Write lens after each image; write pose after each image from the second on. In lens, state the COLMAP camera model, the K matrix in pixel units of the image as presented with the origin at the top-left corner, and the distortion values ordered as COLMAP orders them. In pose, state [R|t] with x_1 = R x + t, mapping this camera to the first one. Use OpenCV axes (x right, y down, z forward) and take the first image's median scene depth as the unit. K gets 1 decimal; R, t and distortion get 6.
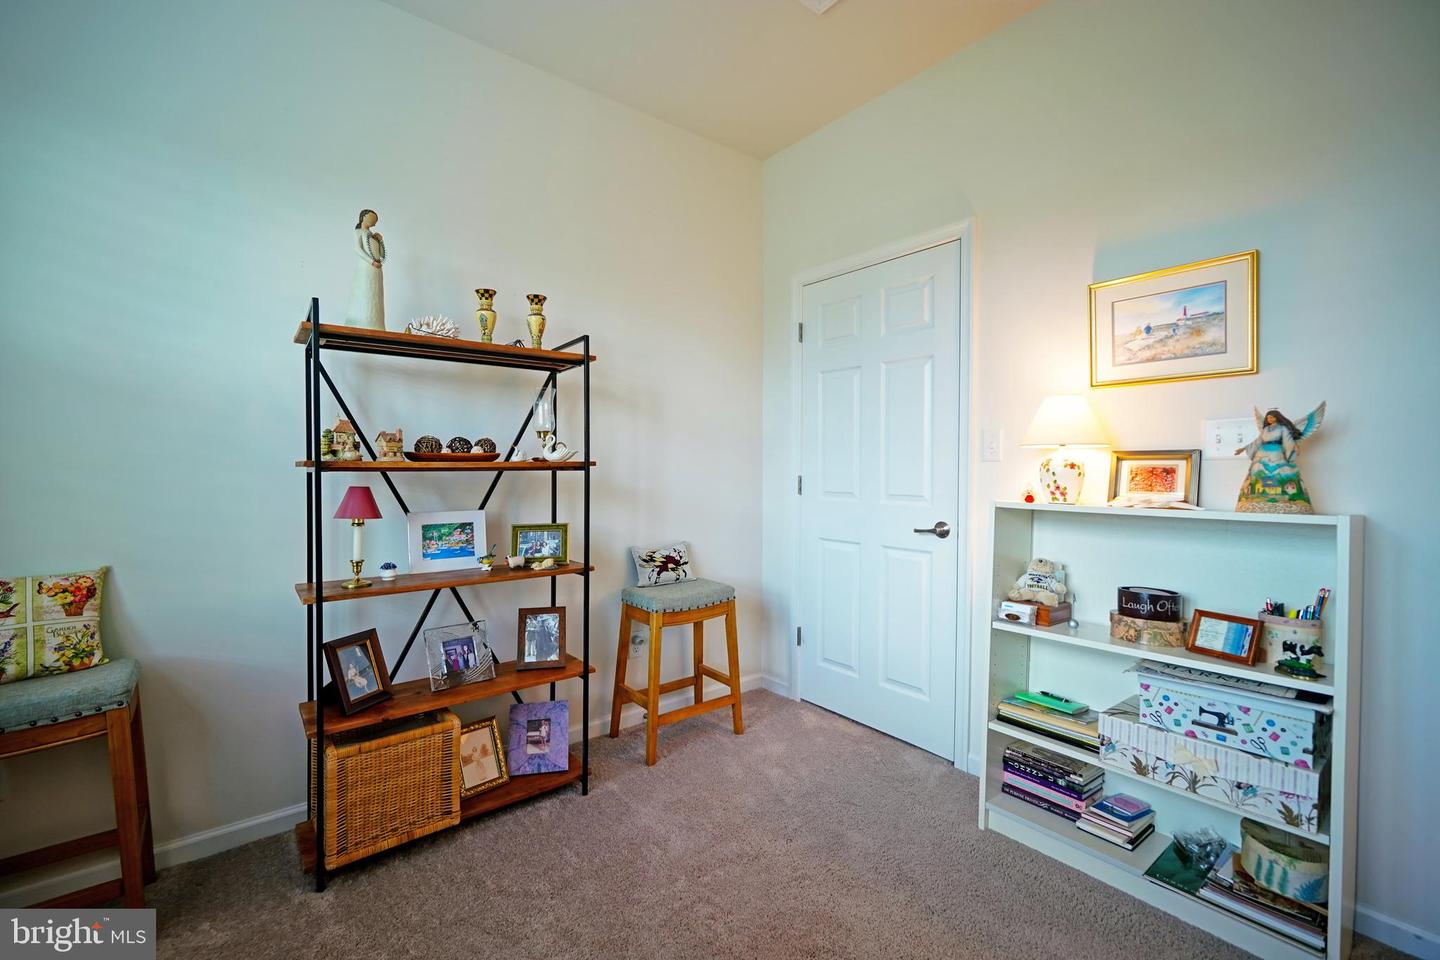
lens RADIAL K [[607.6, 0, 716.6], [0, 607.6, 475.1], [0, 0, 1]] dist [-0.008274, 0.004647]
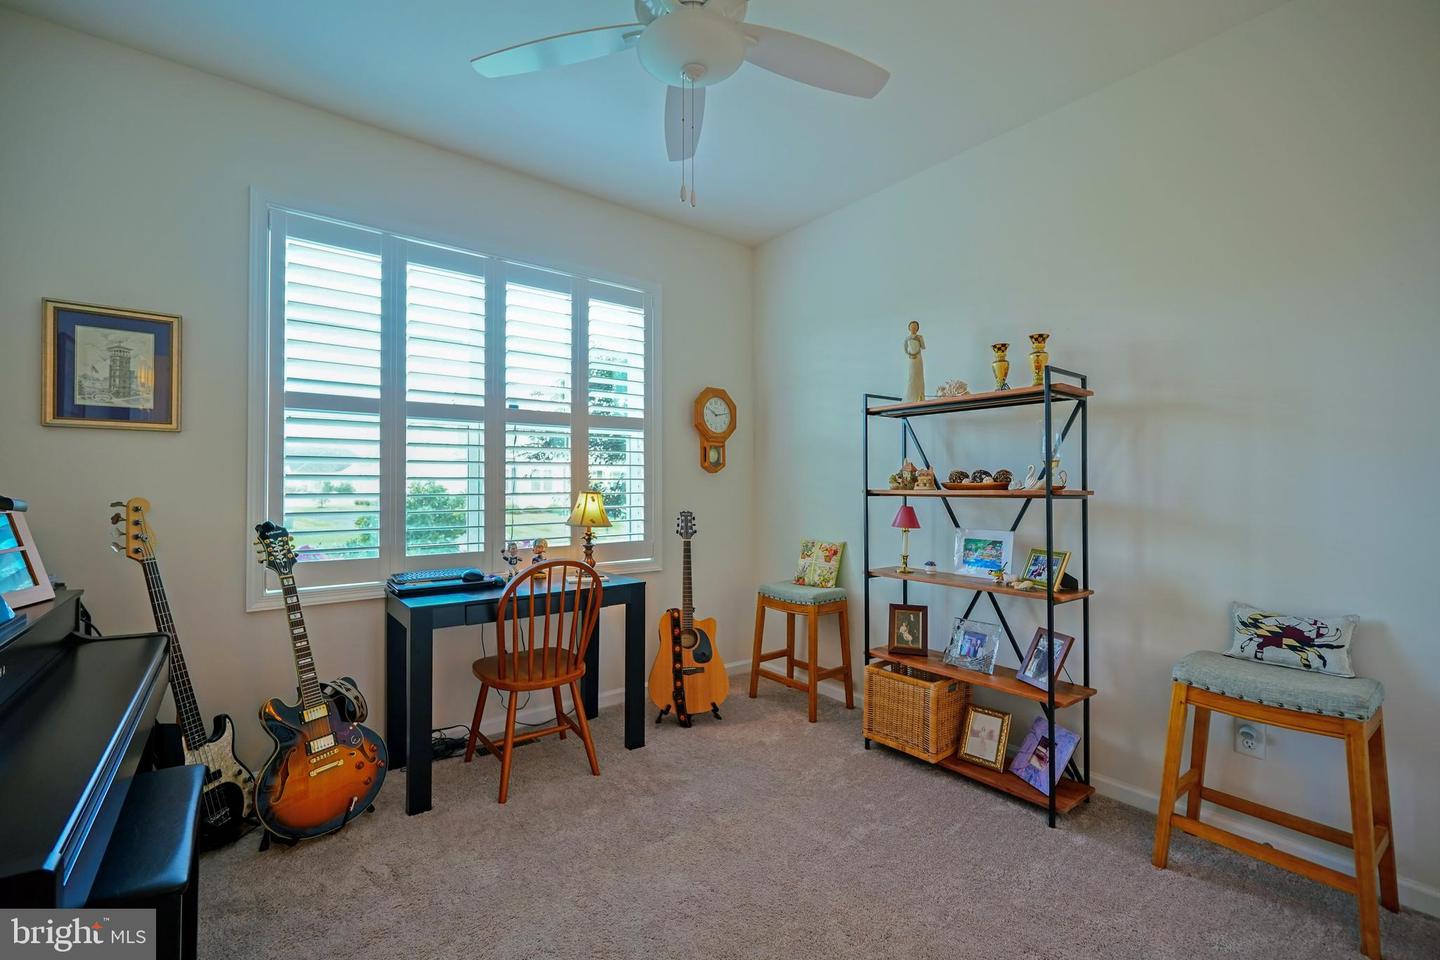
lens RADIAL K [[607.6, 0, 710.2], [0, 607.6, 472.4], [0, 0, 1]] dist [-0.008274, 0.004647]
pose [[-0.015206, -0.022583, -0.999629, 0.807575], [-0.016064, 0.999621, -0.022339, -0.020562], [0.999755, 0.015718, -0.015563, 0.459748]]
